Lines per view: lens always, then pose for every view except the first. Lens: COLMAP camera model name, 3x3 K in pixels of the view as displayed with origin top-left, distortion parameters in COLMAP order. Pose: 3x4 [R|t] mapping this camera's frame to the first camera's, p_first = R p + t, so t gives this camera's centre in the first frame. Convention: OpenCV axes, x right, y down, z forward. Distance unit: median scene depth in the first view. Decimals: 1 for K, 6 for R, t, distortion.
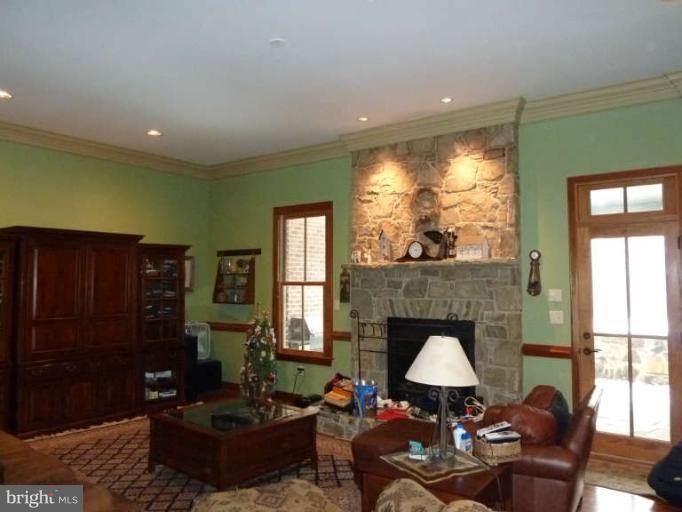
lens RADIAL K [[520.4, 0, 345.4], [0, 520.4, 253.9], [0, 0, 1]] dist [-0.024963, -0.016610]
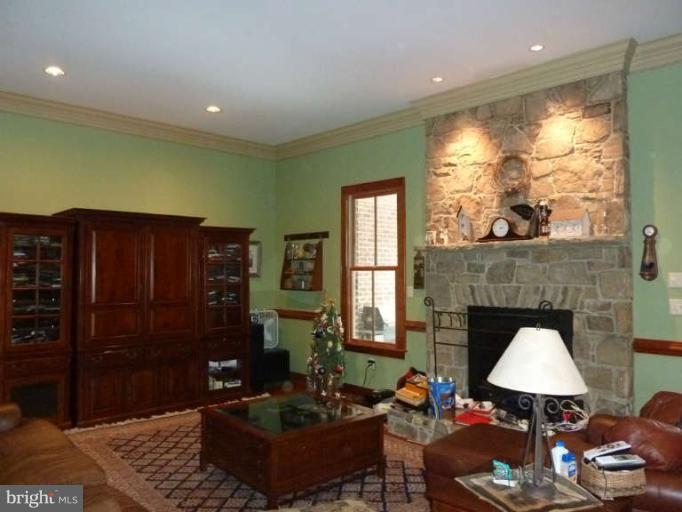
lens RADIAL K [[520.4, 0, 342.8], [0, 520.4, 254.2], [0, 0, 1]] dist [-0.024963, -0.016610]
pose [[0.987283, -0.006830, -0.158827, 0.014117], [0.009994, 0.999767, 0.019132, 0.017856], [0.158659, -0.020476, 0.987121, 0.112474]]
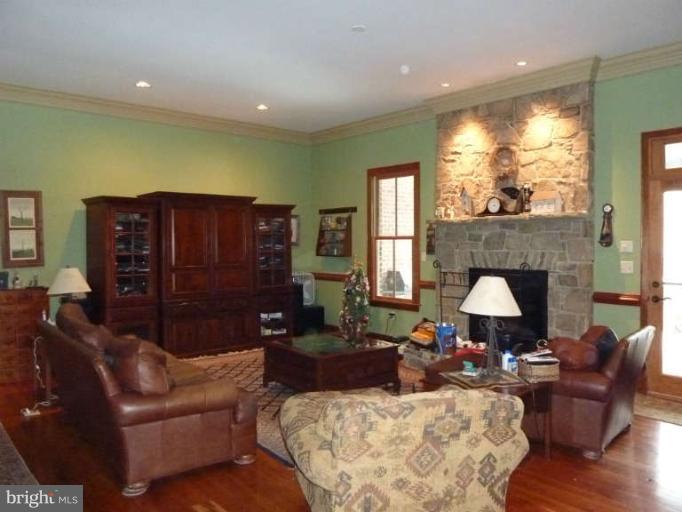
lens RADIAL K [[520.4, 0, 343.7], [0, 520.4, 254.5], [0, 0, 1]] dist [-0.024963, -0.016610]
pose [[0.977934, 0.001962, -0.208906, 0.057773], [0.014699, 0.996832, 0.078172, 0.005375], [0.208398, -0.079518, 0.974806, -0.132237]]
